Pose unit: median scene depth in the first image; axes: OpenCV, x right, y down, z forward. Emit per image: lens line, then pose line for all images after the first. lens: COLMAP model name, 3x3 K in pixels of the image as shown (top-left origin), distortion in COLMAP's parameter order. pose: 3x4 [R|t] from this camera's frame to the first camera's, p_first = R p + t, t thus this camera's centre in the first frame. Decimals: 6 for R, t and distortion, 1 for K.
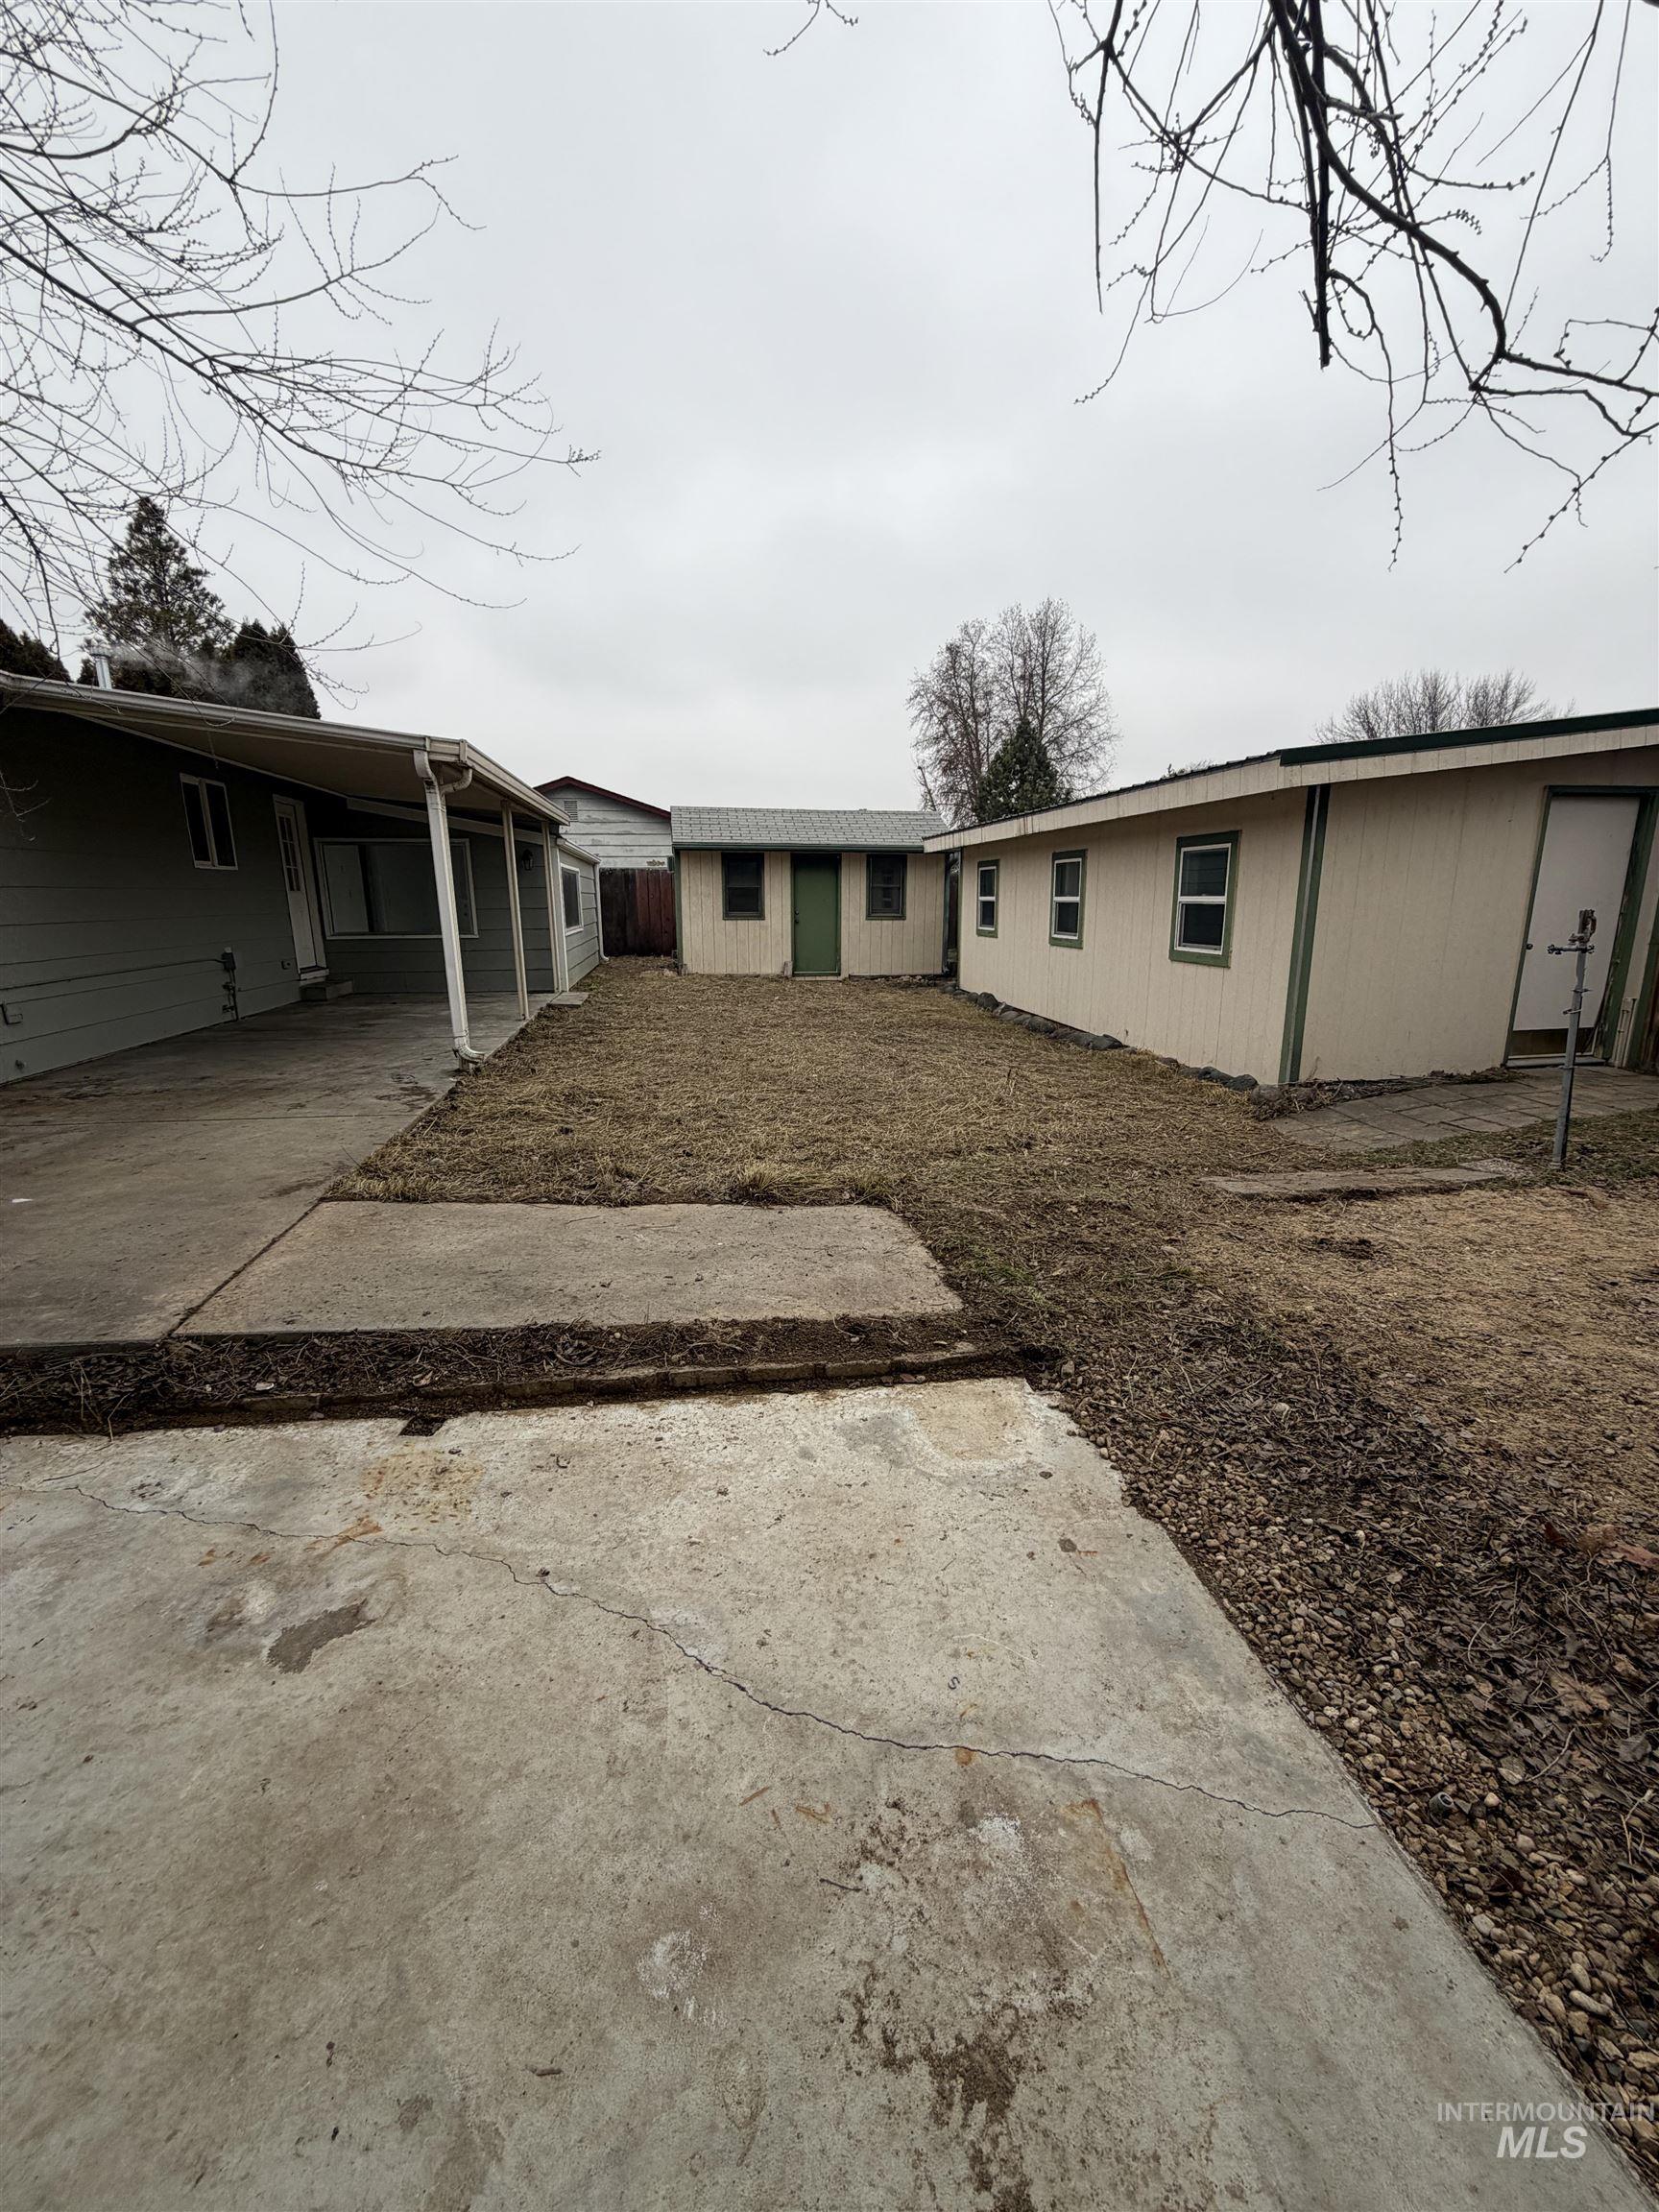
lens RADIAL K [[880.3, 0, 828.5], [0, 880.3, 1100.3], [0, 0, 1]] dist [-0.000475, -0.000005]
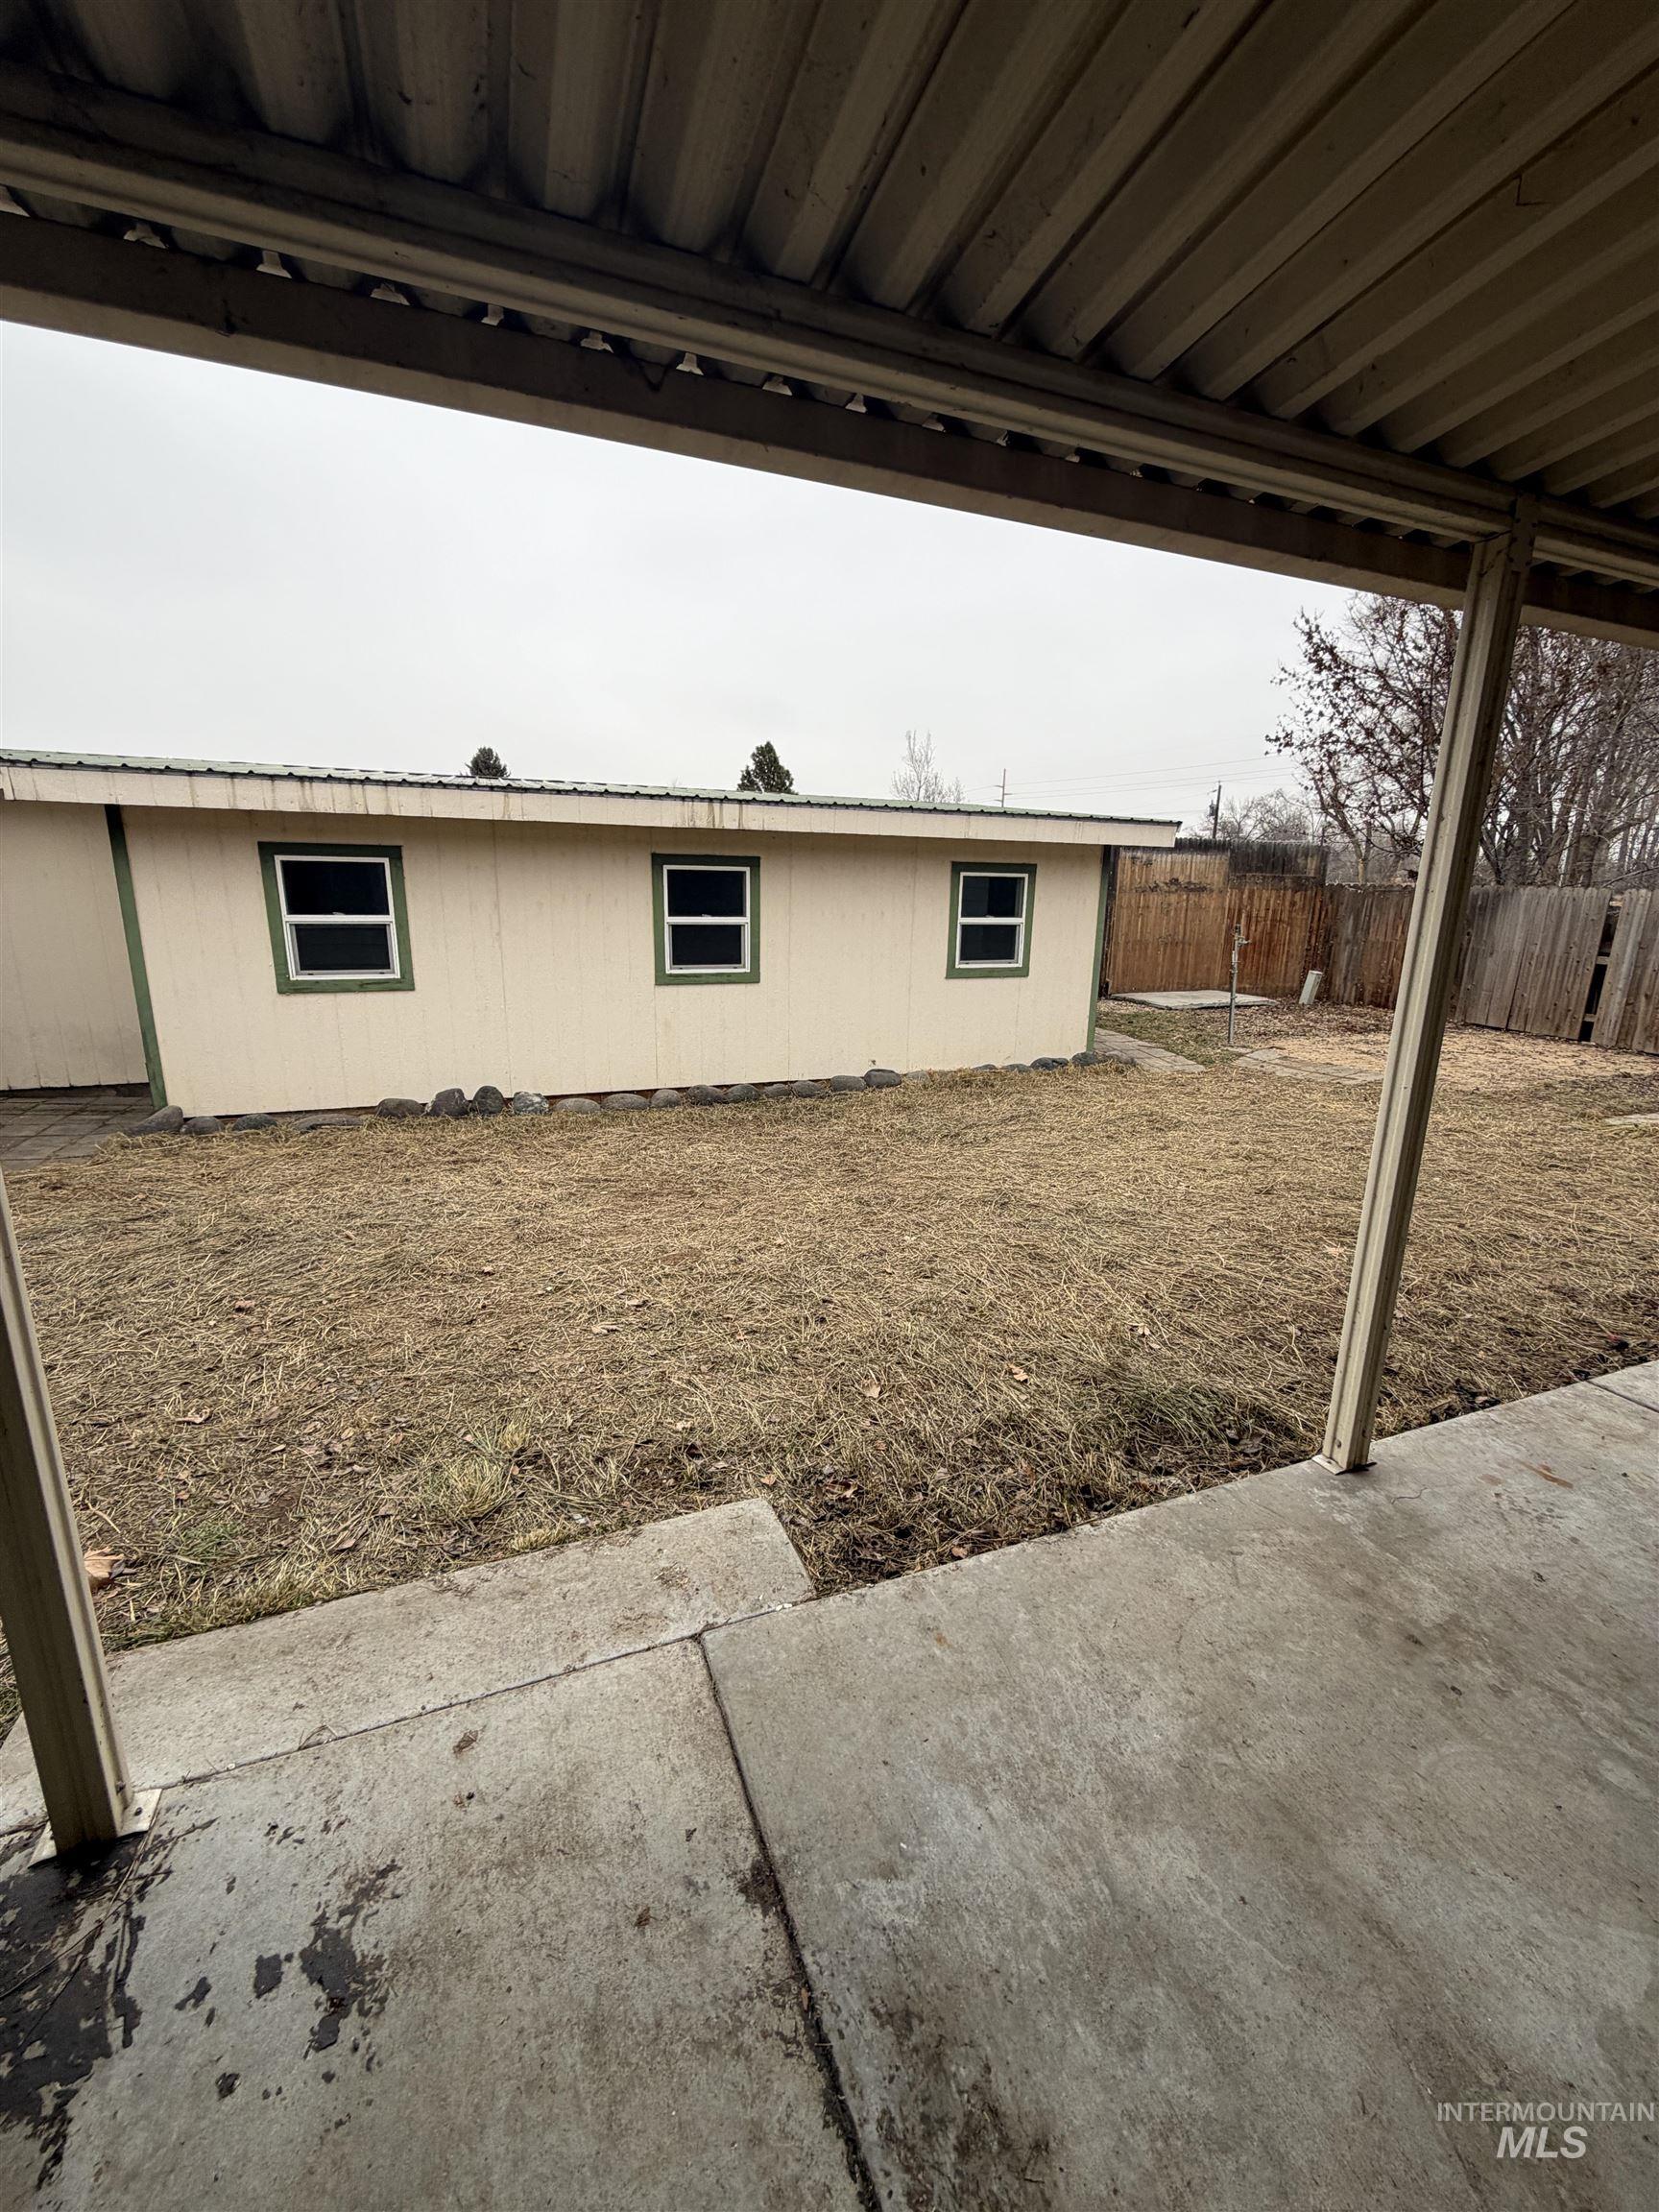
lens RADIAL K [[880.3, 0, 824.5], [0, 880.3, 1105.8], [0, 0, 1]] dist [-0.000475, -0.000005]
pose [[-0.201720, -0.228180, 0.952493, -1.295128], [0.208820, 0.940105, 0.269437, -0.691896], [-0.956924, 0.253251, -0.141989, 2.788122]]
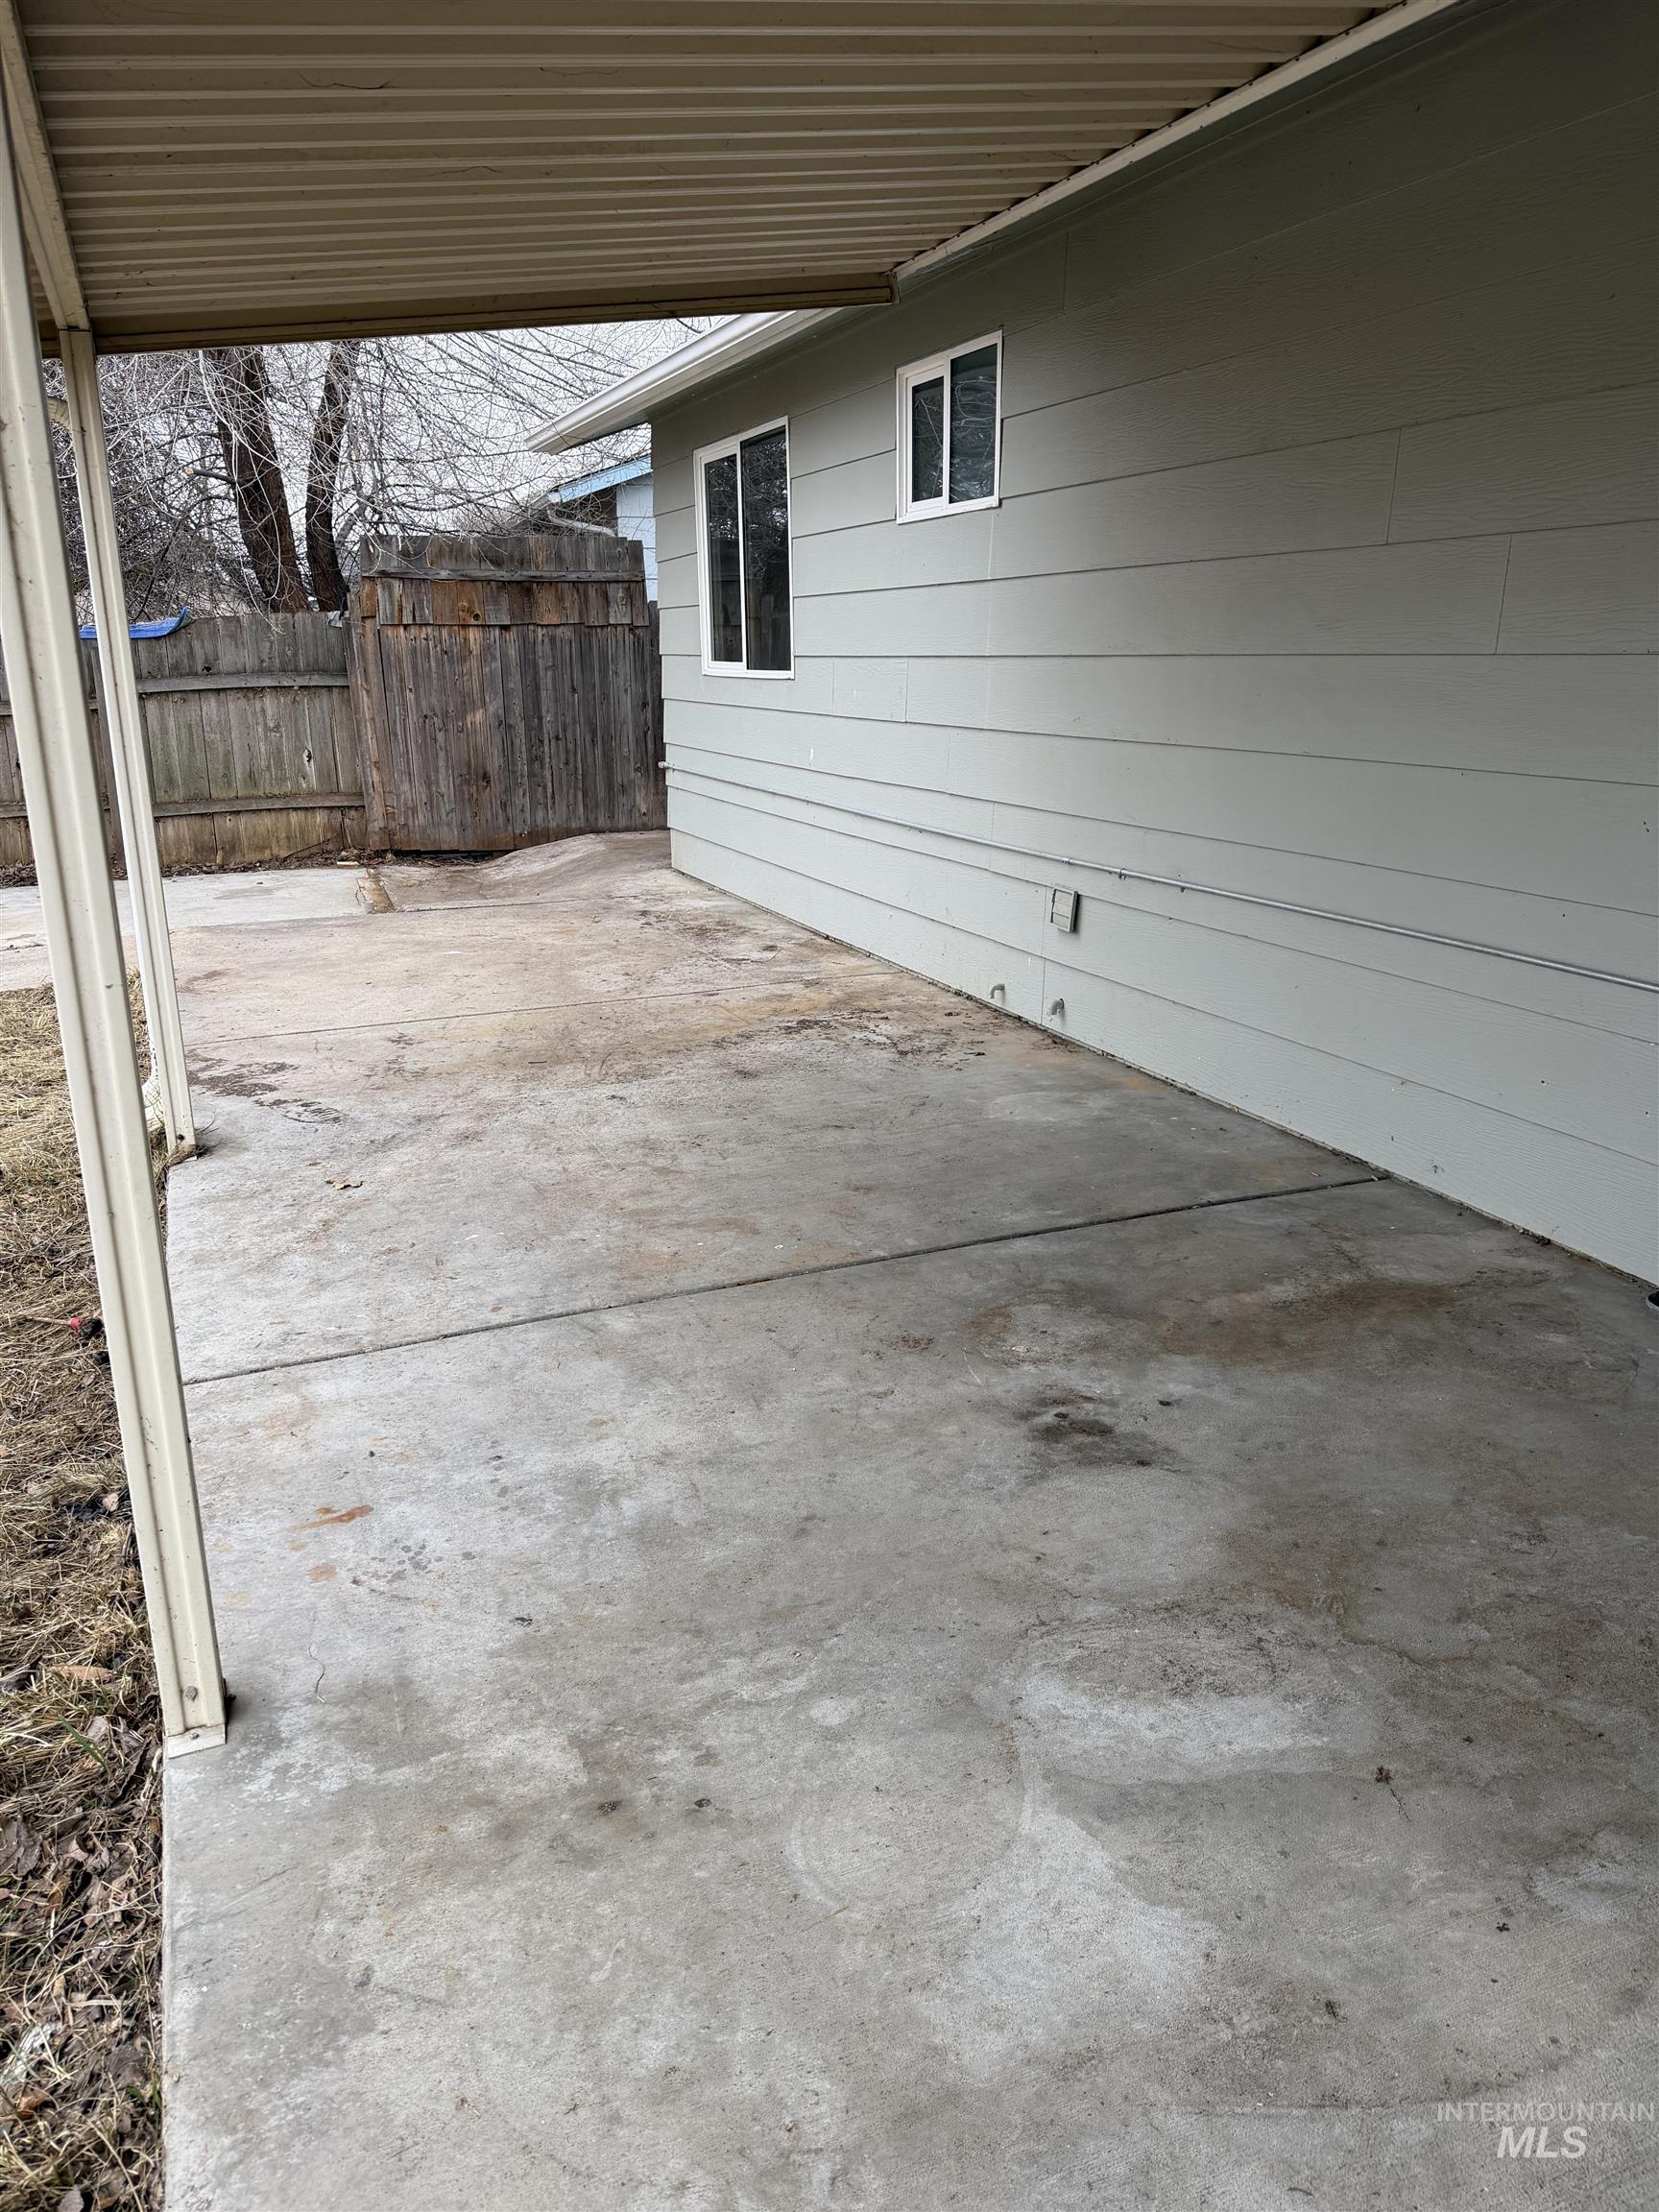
lens RADIAL K [[1552.1, 0, 830.6], [0, 1552.1, 1119.7], [0, 0, 1]] dist [0.047614, -0.005828]
pose [[-0.976945, 0.074455, -0.200089, -0.958429], [-0.035778, 0.866866, 0.497256, -0.692642], [0.210473, 0.492950, -0.844216, 2.837289]]
